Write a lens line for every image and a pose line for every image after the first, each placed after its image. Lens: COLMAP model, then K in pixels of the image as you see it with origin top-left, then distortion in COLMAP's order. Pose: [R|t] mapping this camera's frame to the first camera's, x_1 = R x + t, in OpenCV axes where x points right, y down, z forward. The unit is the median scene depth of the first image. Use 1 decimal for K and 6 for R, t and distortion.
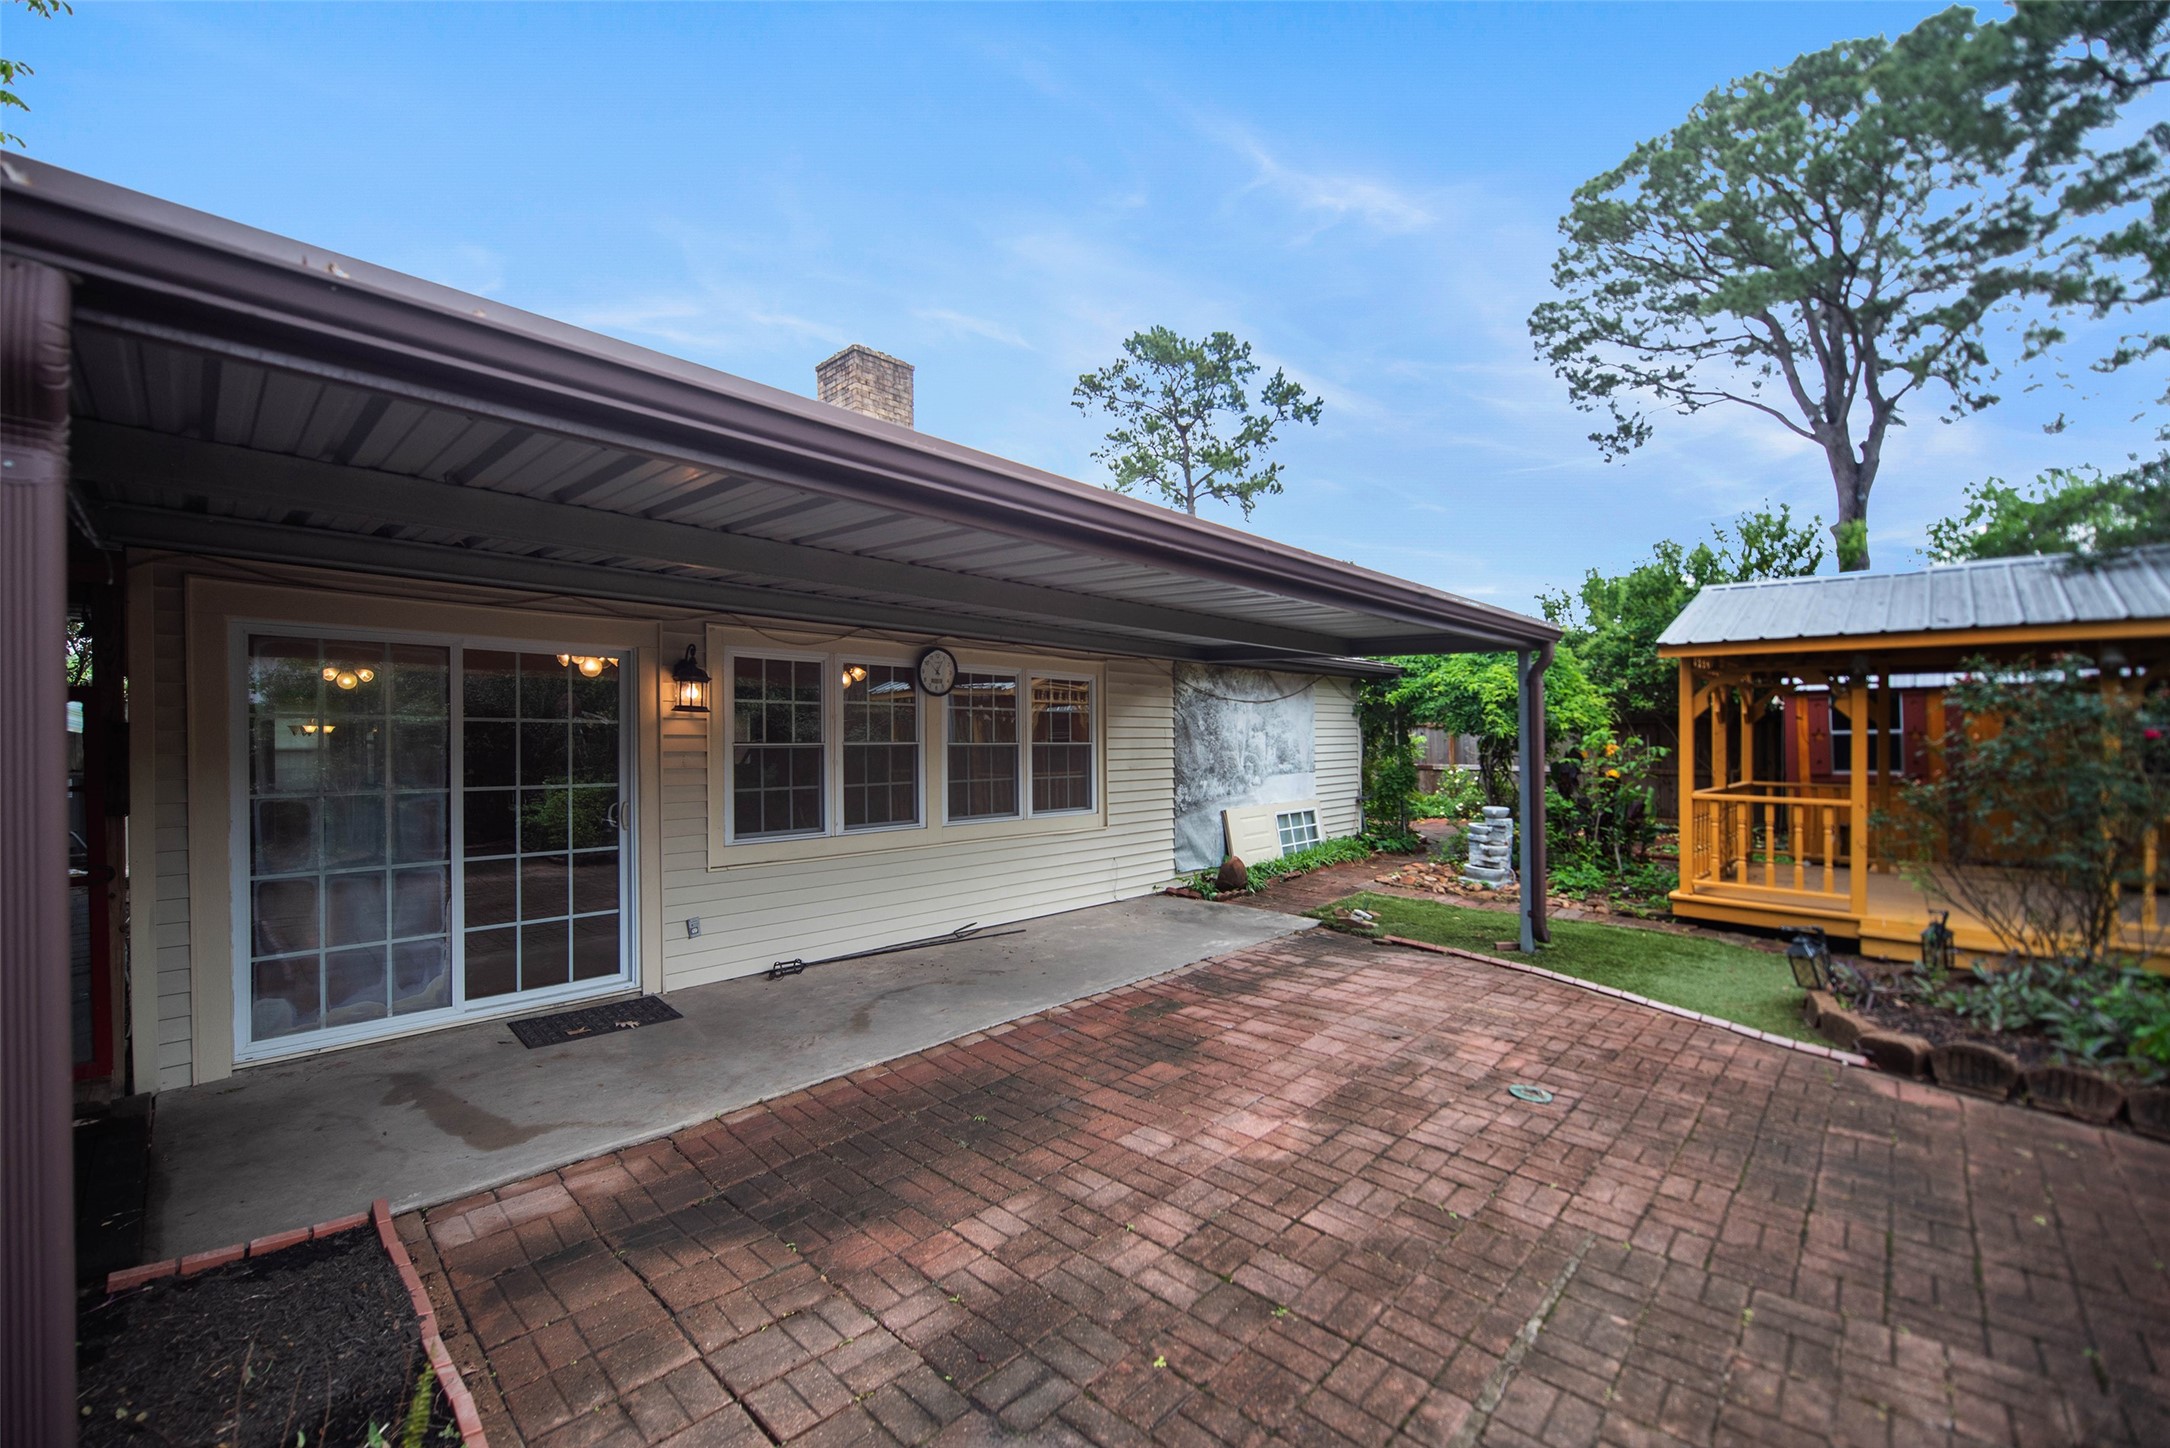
lens RADIAL K [[900.7, 0, 1093.9], [0, 900.7, 727.6], [0, 0, 1]] dist [-0.020815, -0.000699]
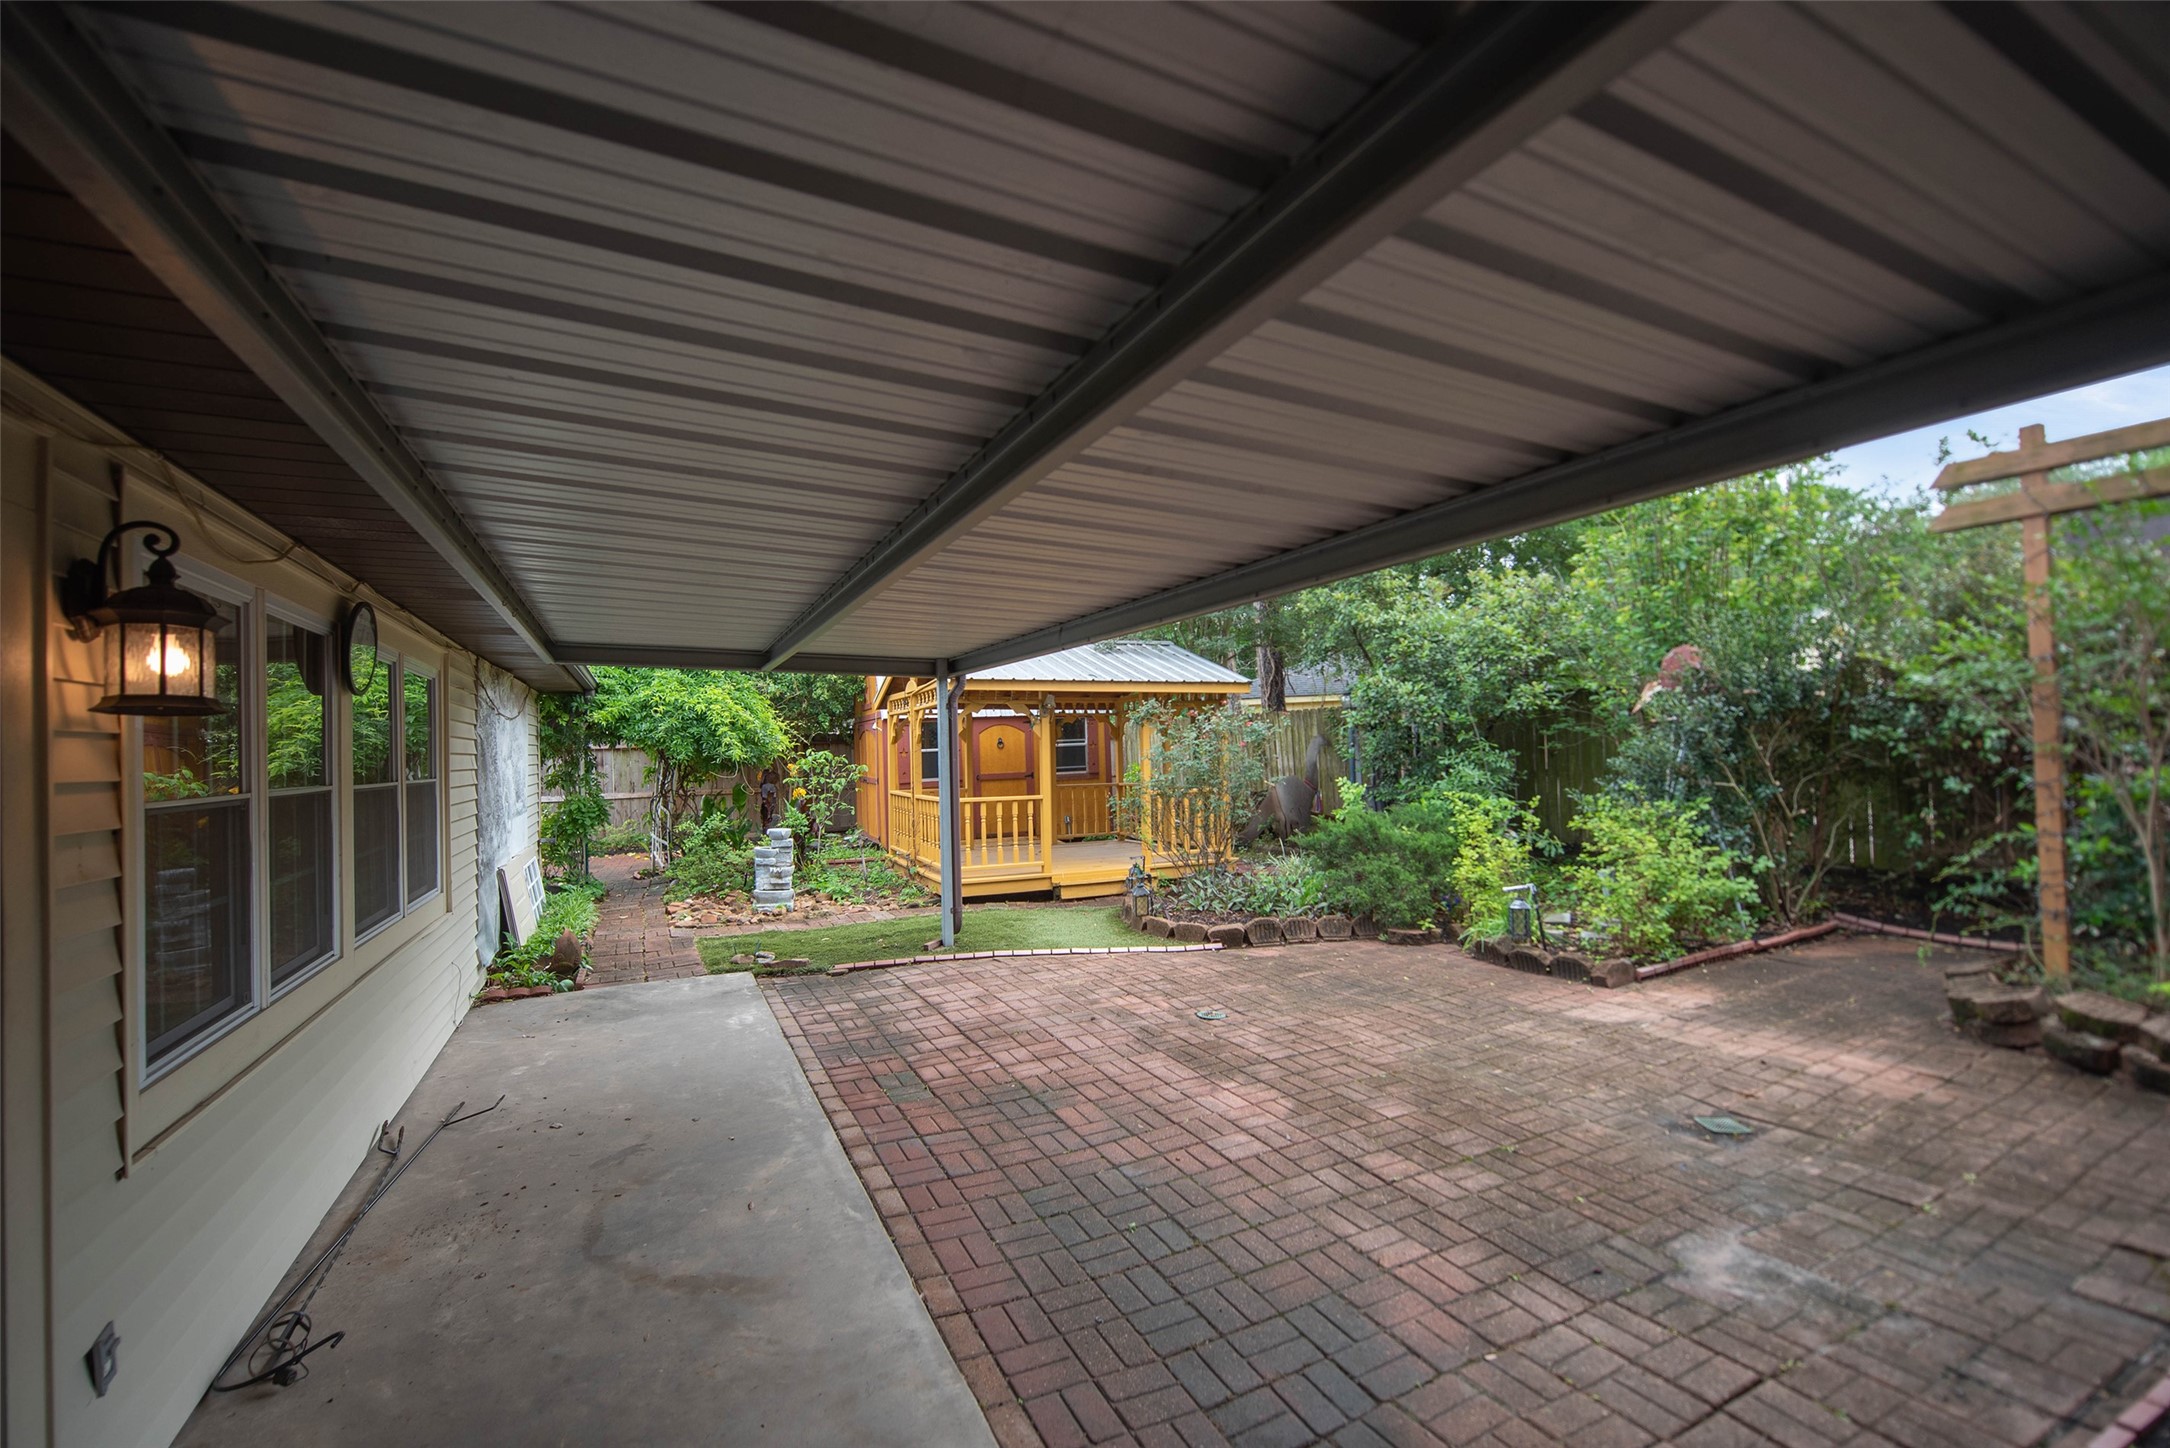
lens RADIAL K [[900.7, 0, 1086.3], [0, 900.7, 723.0], [0, 0, 1]] dist [-0.020815, -0.000699]
pose [[0.350596, 0.009562, 0.936478, -0.941916], [0.025125, 0.999492, -0.019612, -0.007441], [-0.936190, 0.030405, 0.350177, 0.769370]]
